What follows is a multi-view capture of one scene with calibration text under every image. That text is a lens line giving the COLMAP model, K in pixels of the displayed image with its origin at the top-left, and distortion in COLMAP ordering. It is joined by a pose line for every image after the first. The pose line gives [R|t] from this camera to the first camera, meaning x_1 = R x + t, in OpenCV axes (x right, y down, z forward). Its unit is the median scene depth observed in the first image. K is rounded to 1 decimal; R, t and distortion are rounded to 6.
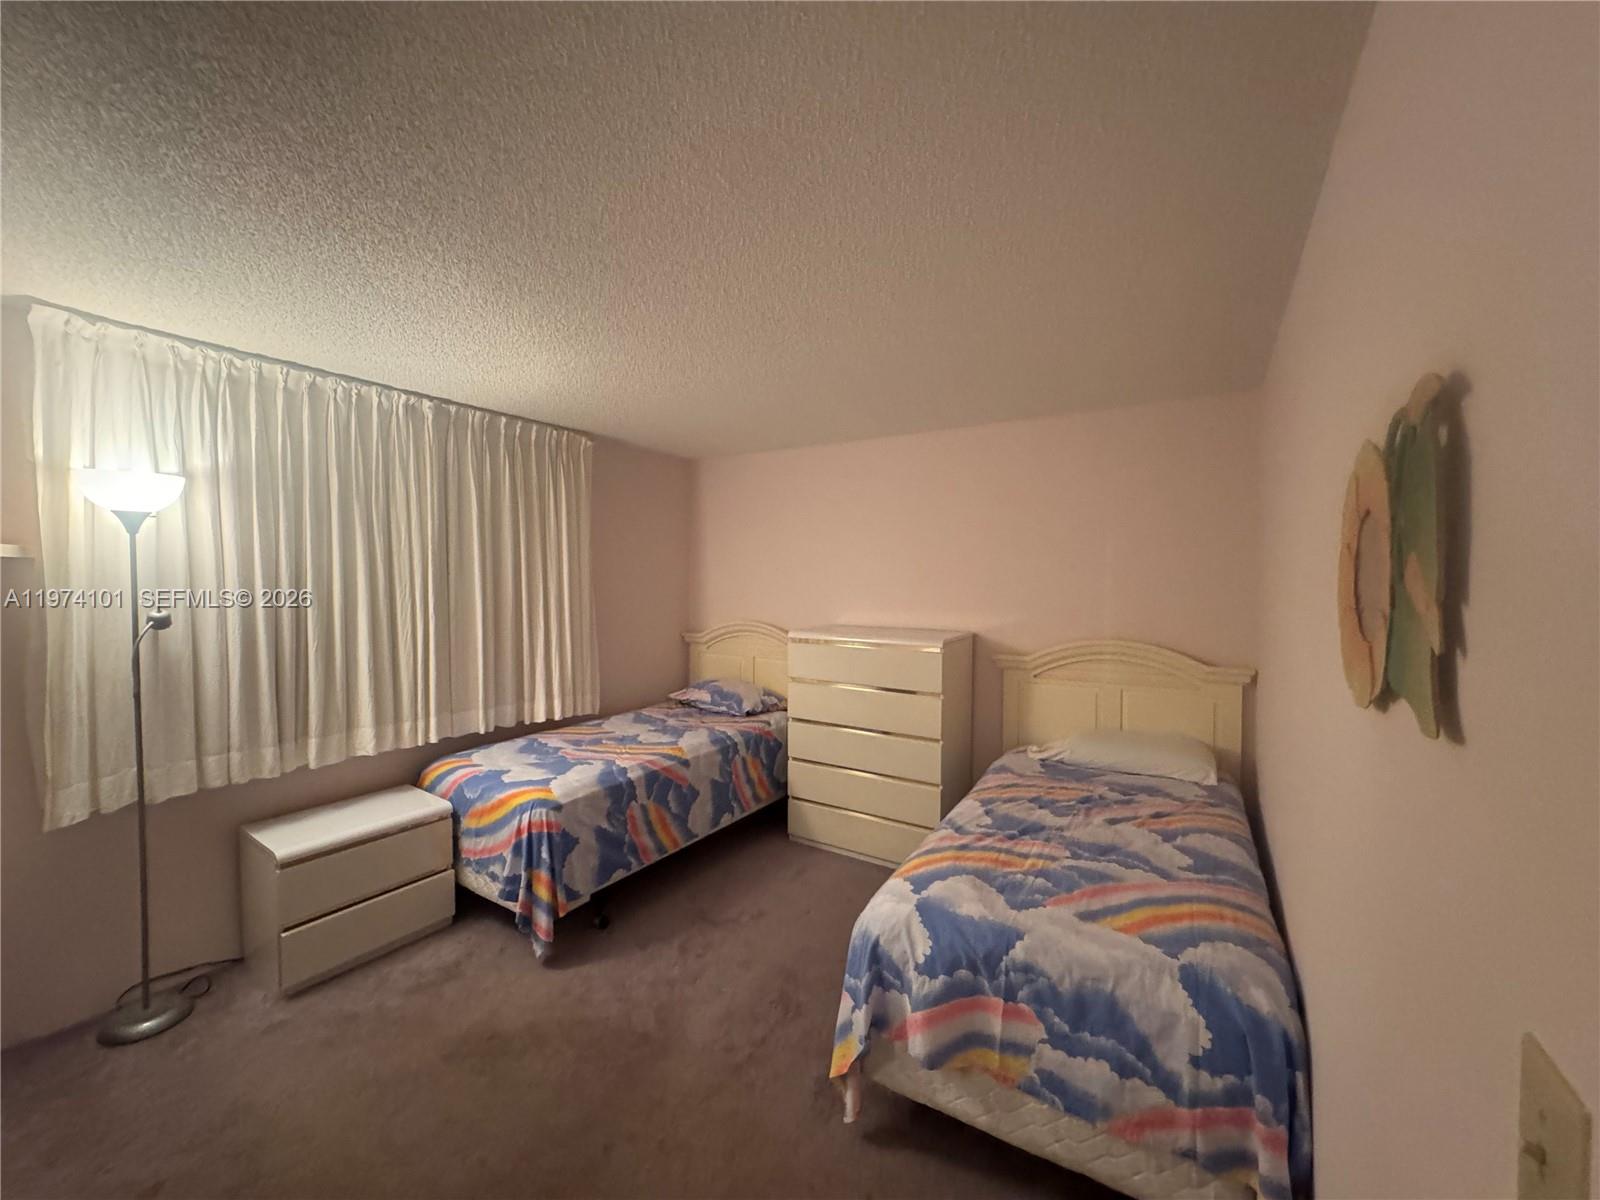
lens RADIAL K [[640.1, 0, 800.0], [0, 640.1, 601.7], [0, 0, 1]] dist [-0.001916, 0.000023]
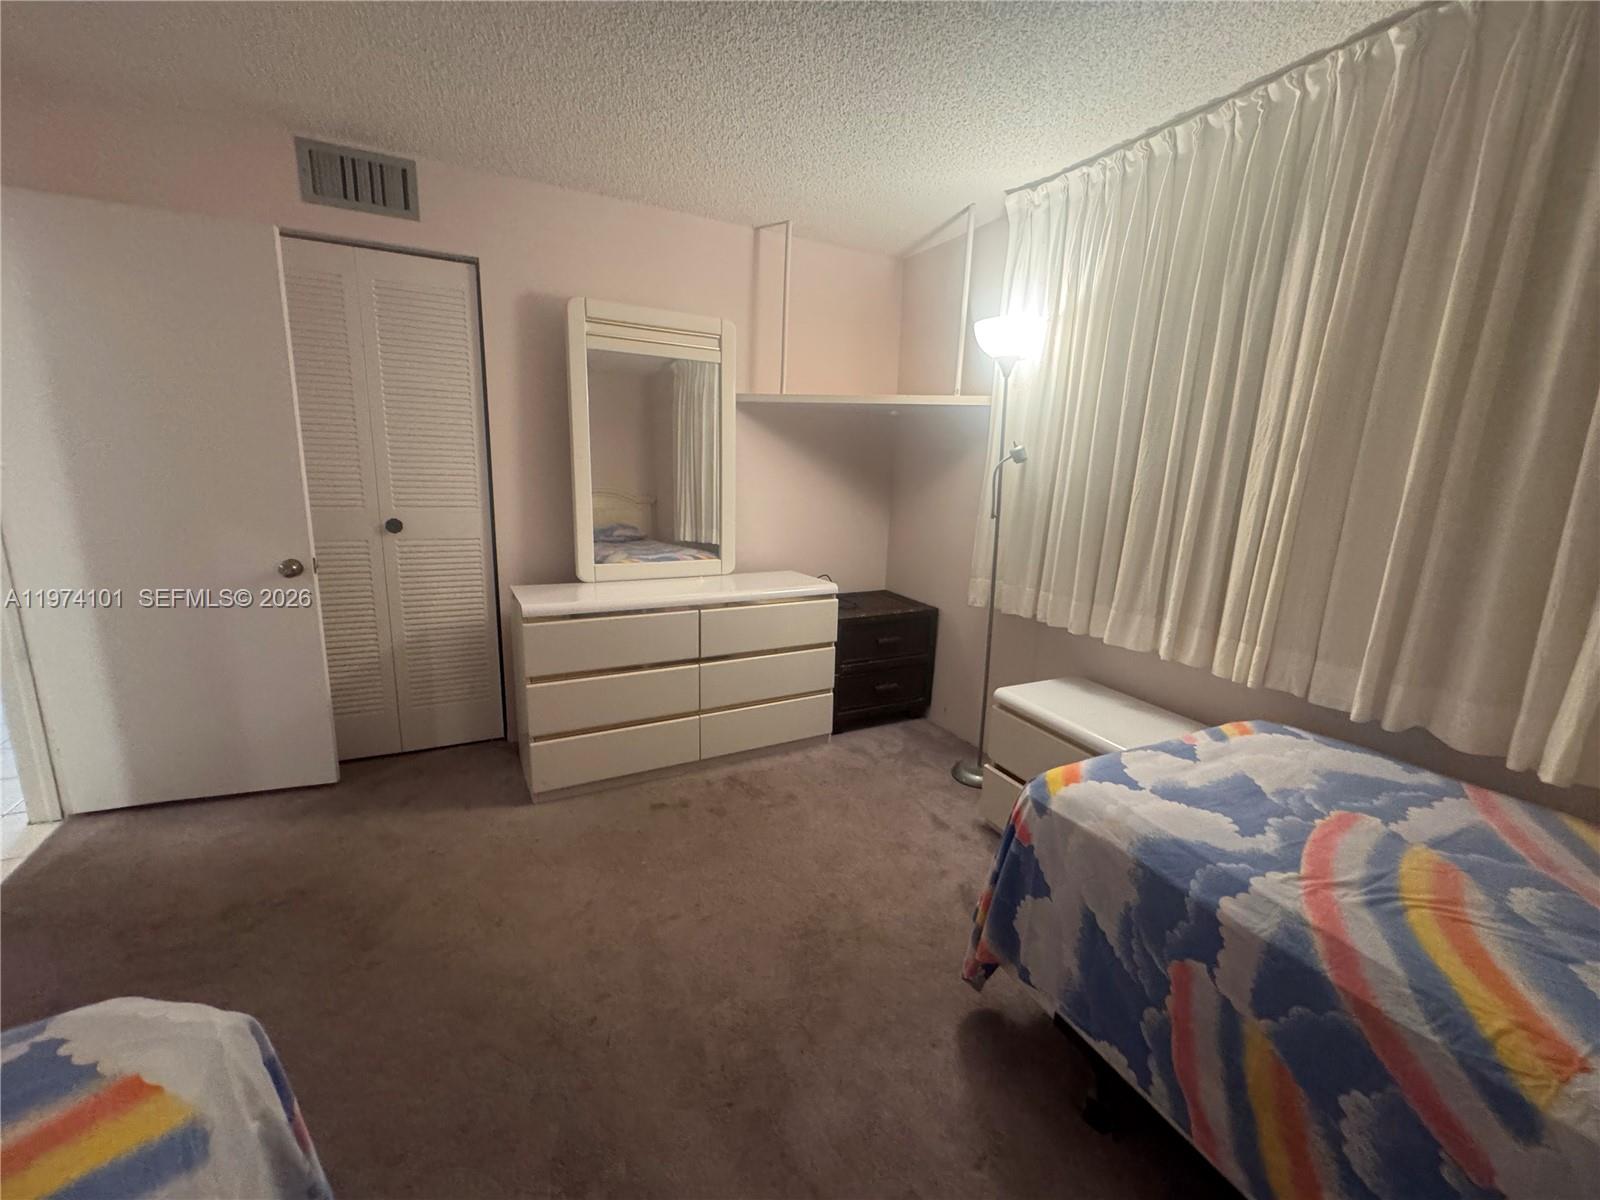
lens RADIAL K [[640.1, 0, 801.0], [0, 640.1, 593.4], [0, 0, 1]] dist [-0.001916, 0.000023]
pose [[-0.505625, 0.152019, -0.849255, 0.139970], [-0.072949, 0.973296, 0.217654, 0.038003], [0.859664, 0.172004, -0.481033, 0.941233]]
